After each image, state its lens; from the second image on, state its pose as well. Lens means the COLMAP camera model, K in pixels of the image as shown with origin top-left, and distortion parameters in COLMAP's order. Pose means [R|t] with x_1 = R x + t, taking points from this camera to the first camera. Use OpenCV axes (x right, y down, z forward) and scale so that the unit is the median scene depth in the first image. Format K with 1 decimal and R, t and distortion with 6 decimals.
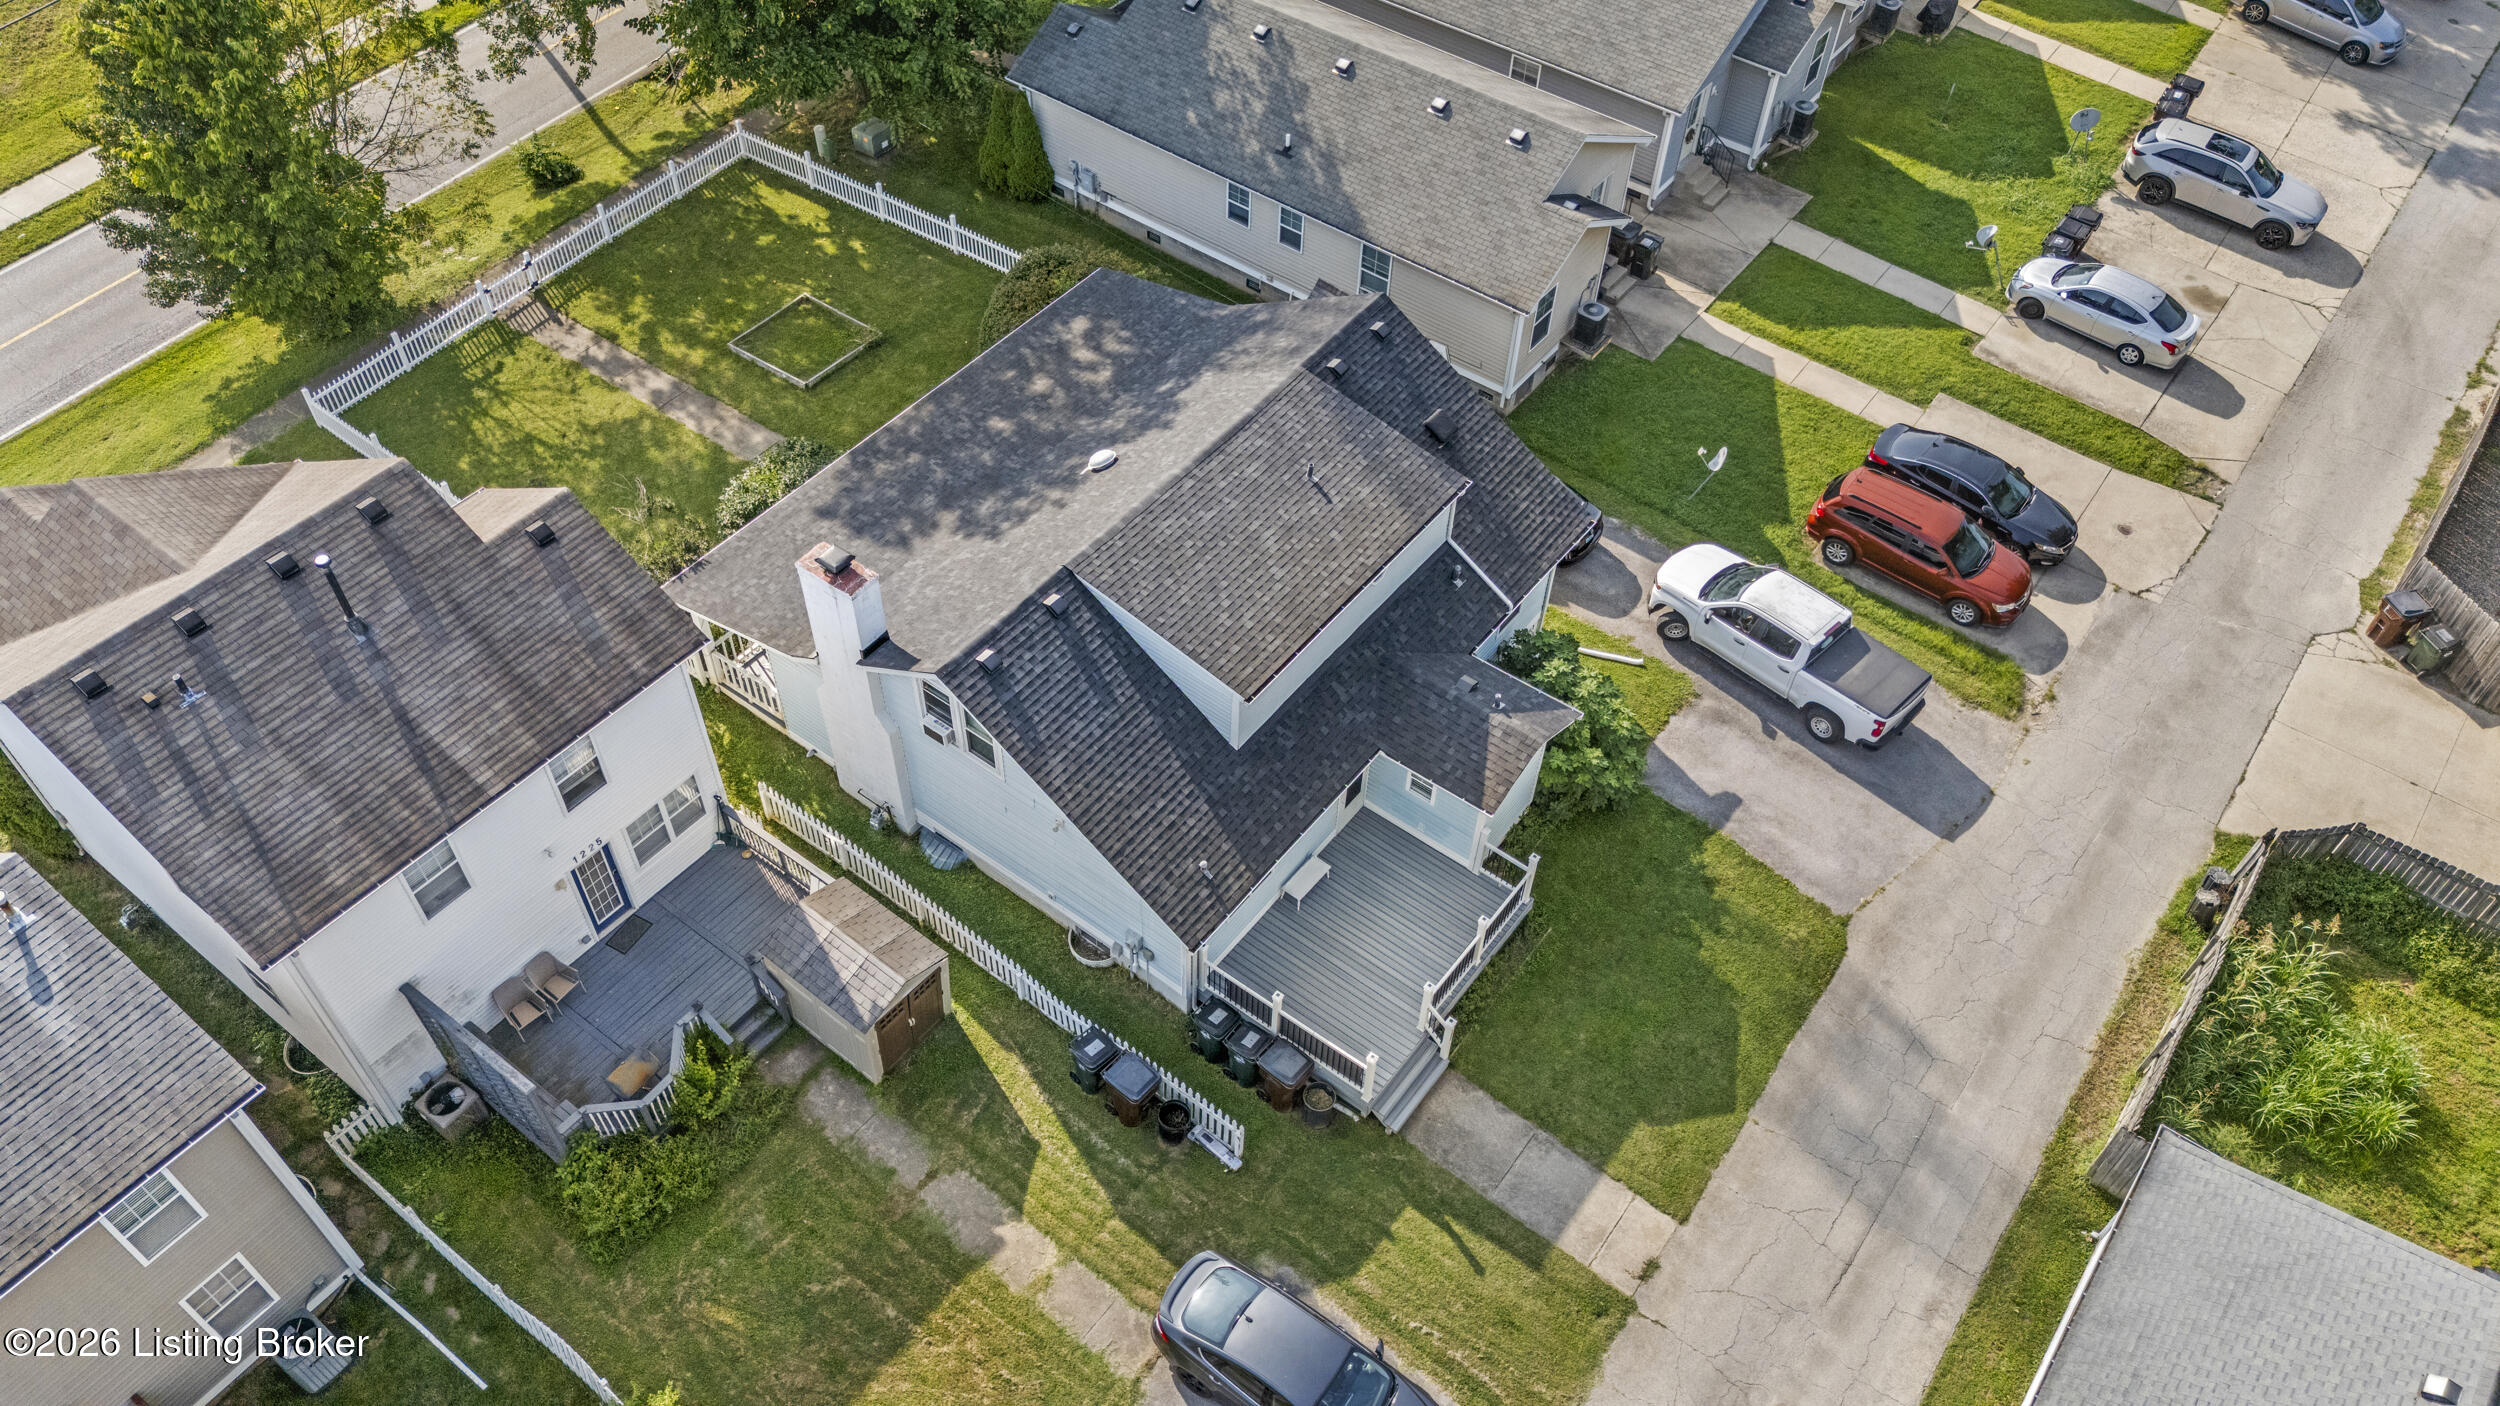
lens RADIAL K [[1849.7, 0, 1250.0], [0, 1849.7, 703.0], [0, 0, 1]] dist [0.019733, 0.004425]
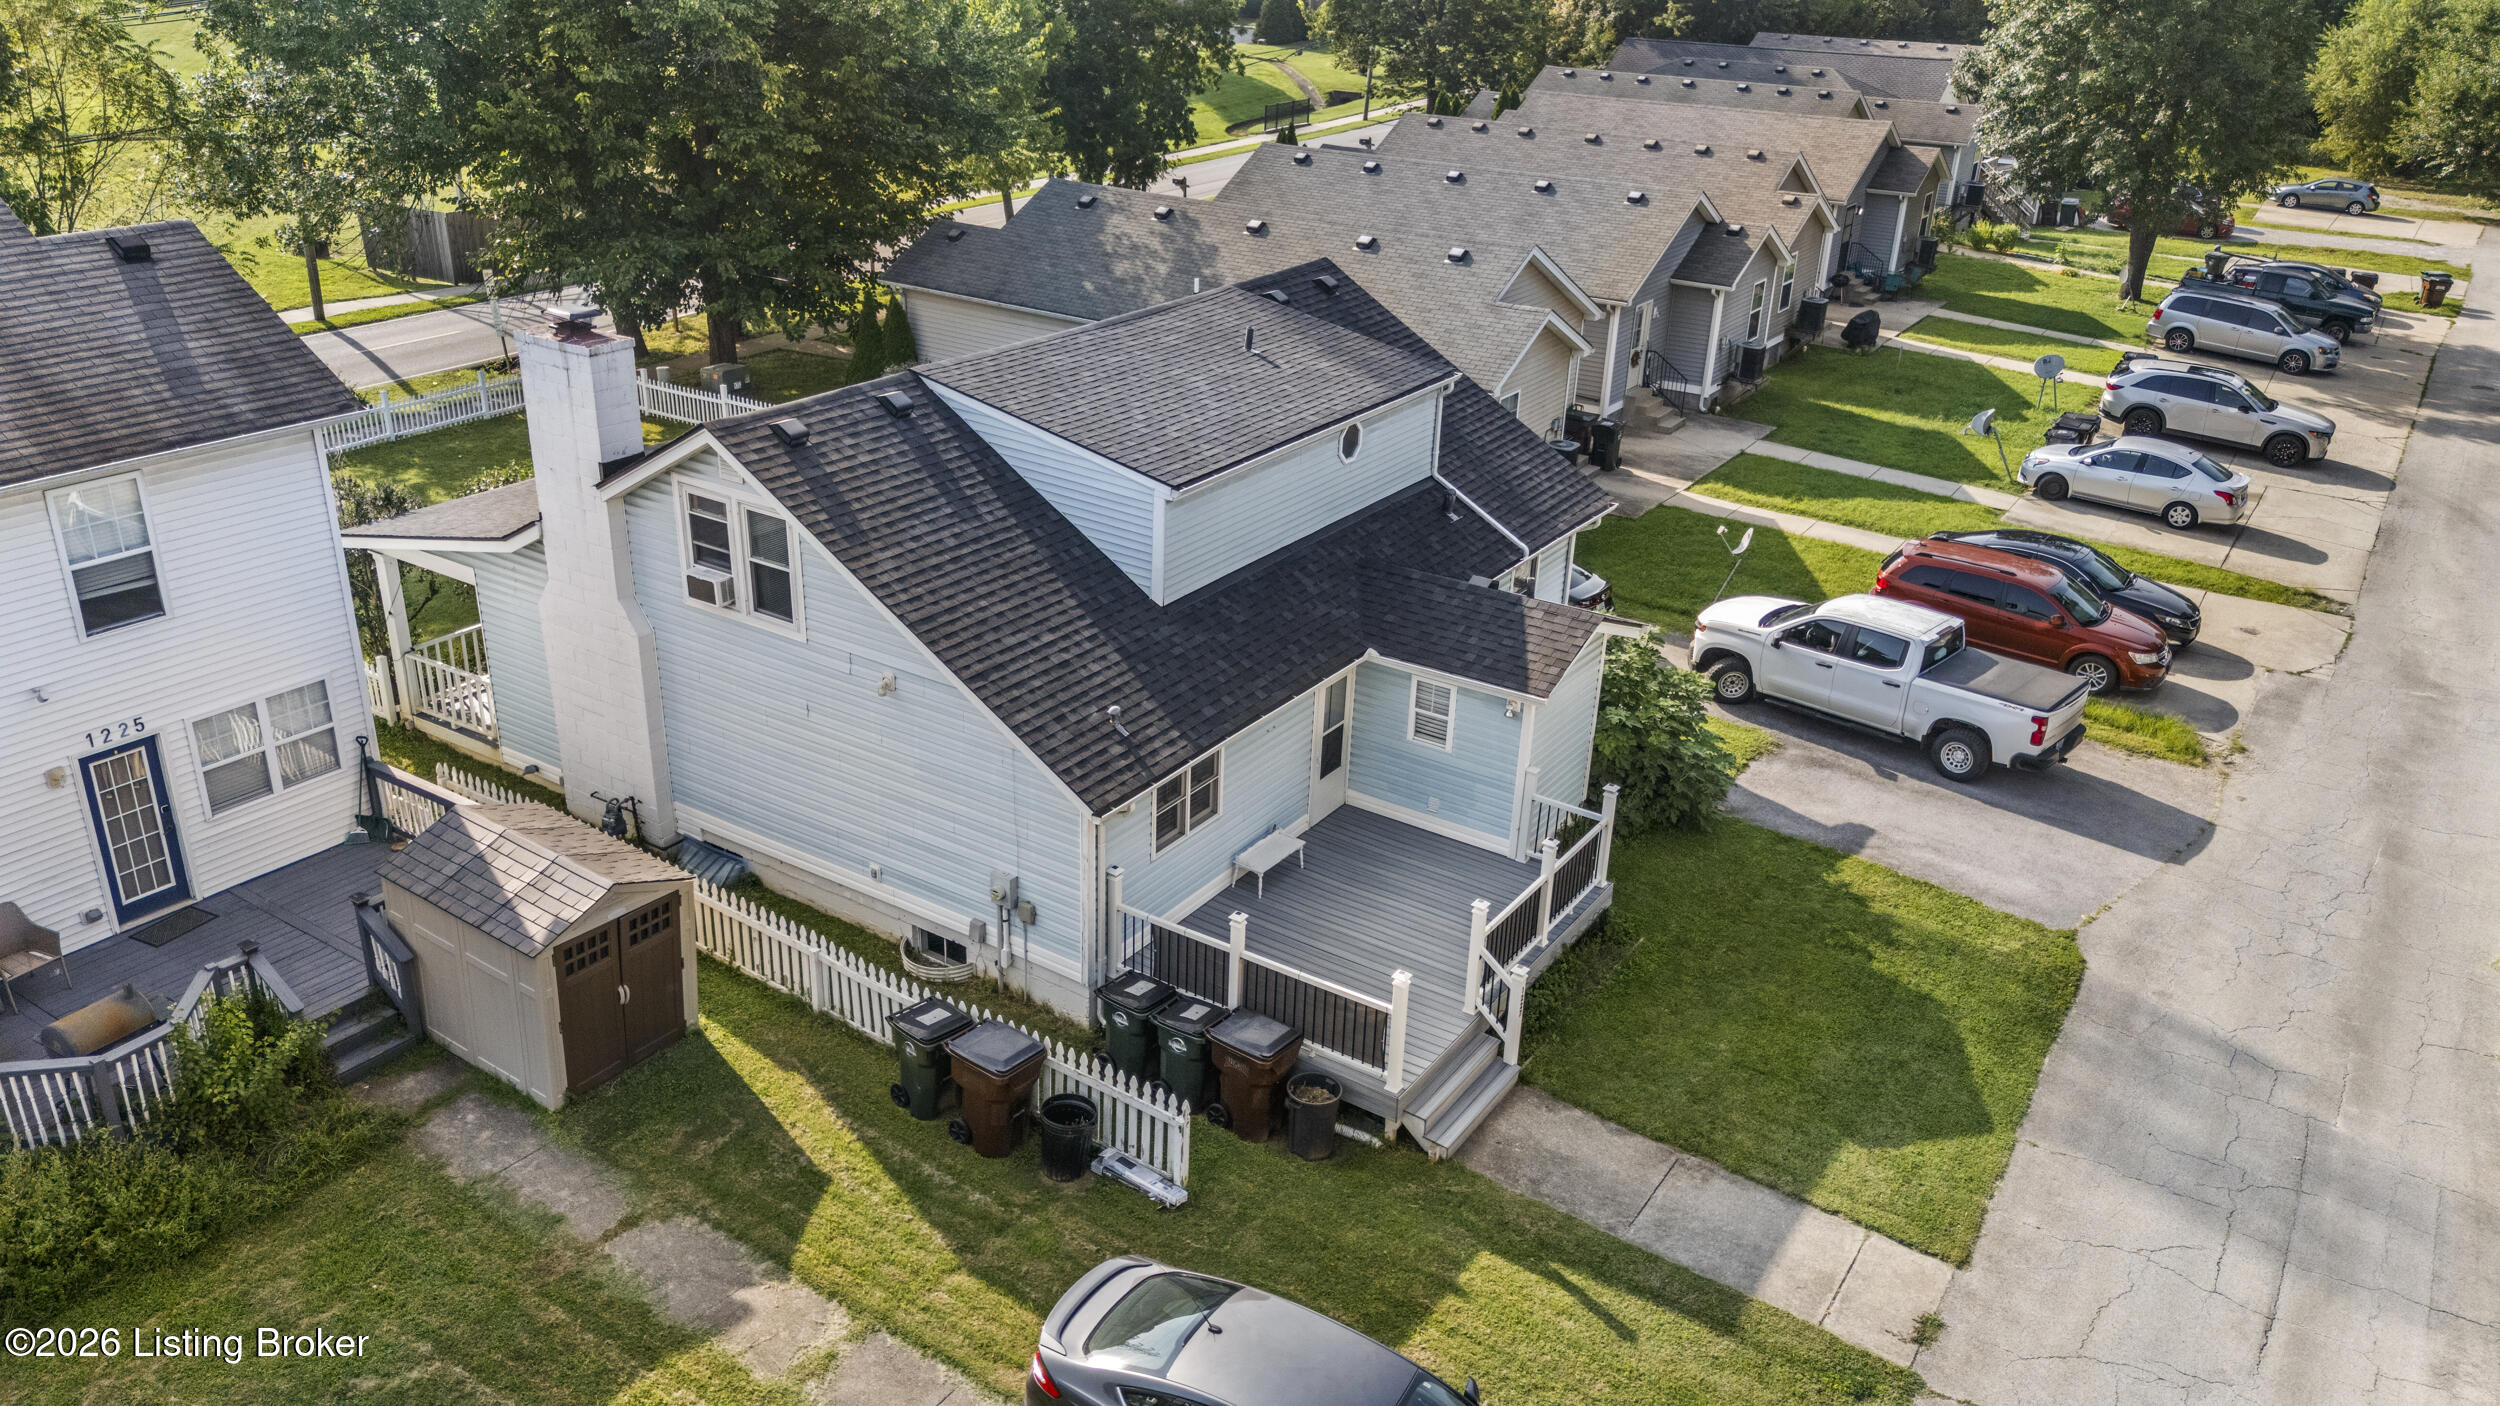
lens RADIAL K [[1849.7, 0, 1250.0], [0, 1849.7, 703.0], [0, 0, 1]] dist [0.019733, 0.004425]
pose [[0.997898, -0.017005, 0.062538, -0.017500], [0.041735, 0.906856, -0.419369, 0.339841], [-0.049582, 0.421098, 0.905659, 0.403641]]
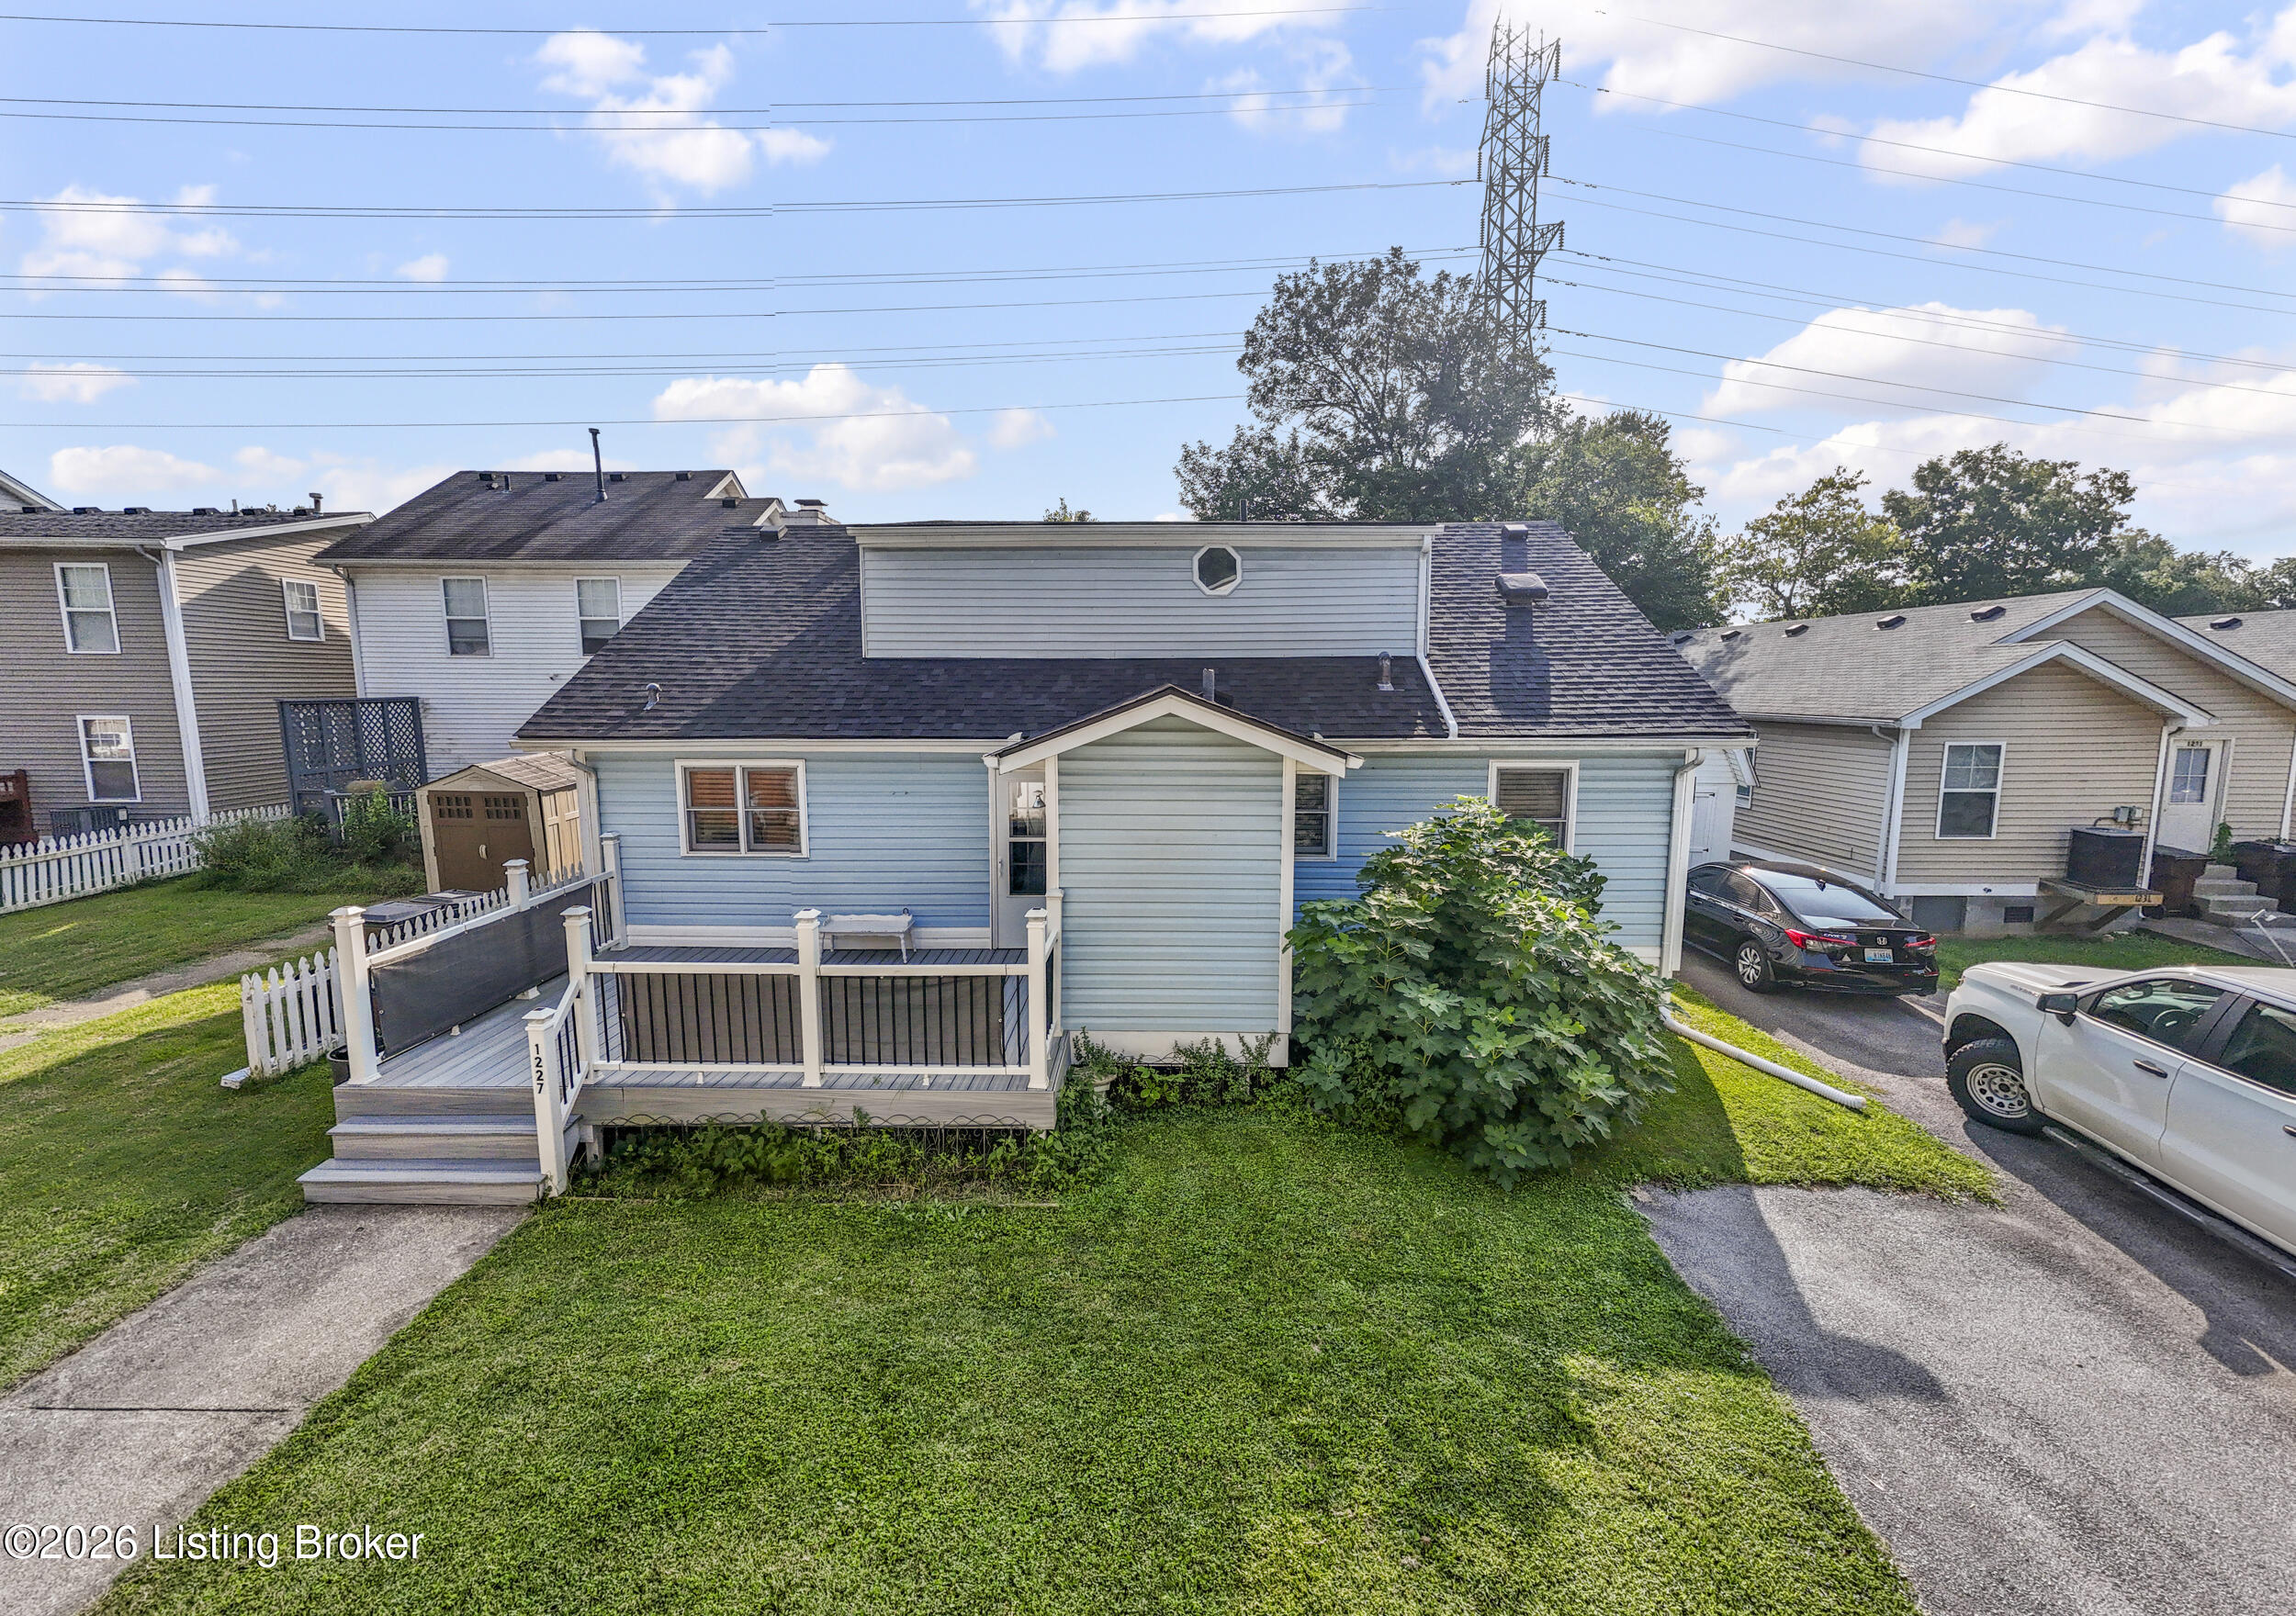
lens RADIAL K [[946.8, 0, 1131.9], [0, 946.8, 803.0], [0, 0, 1]] dist [0.001607, 0.006740]
pose [[0.587666, 0.068760, -0.806176, 0.349160], [-0.596032, 0.710609, -0.373872, 0.134173], [0.547169, 0.700219, 0.458584, 0.925060]]
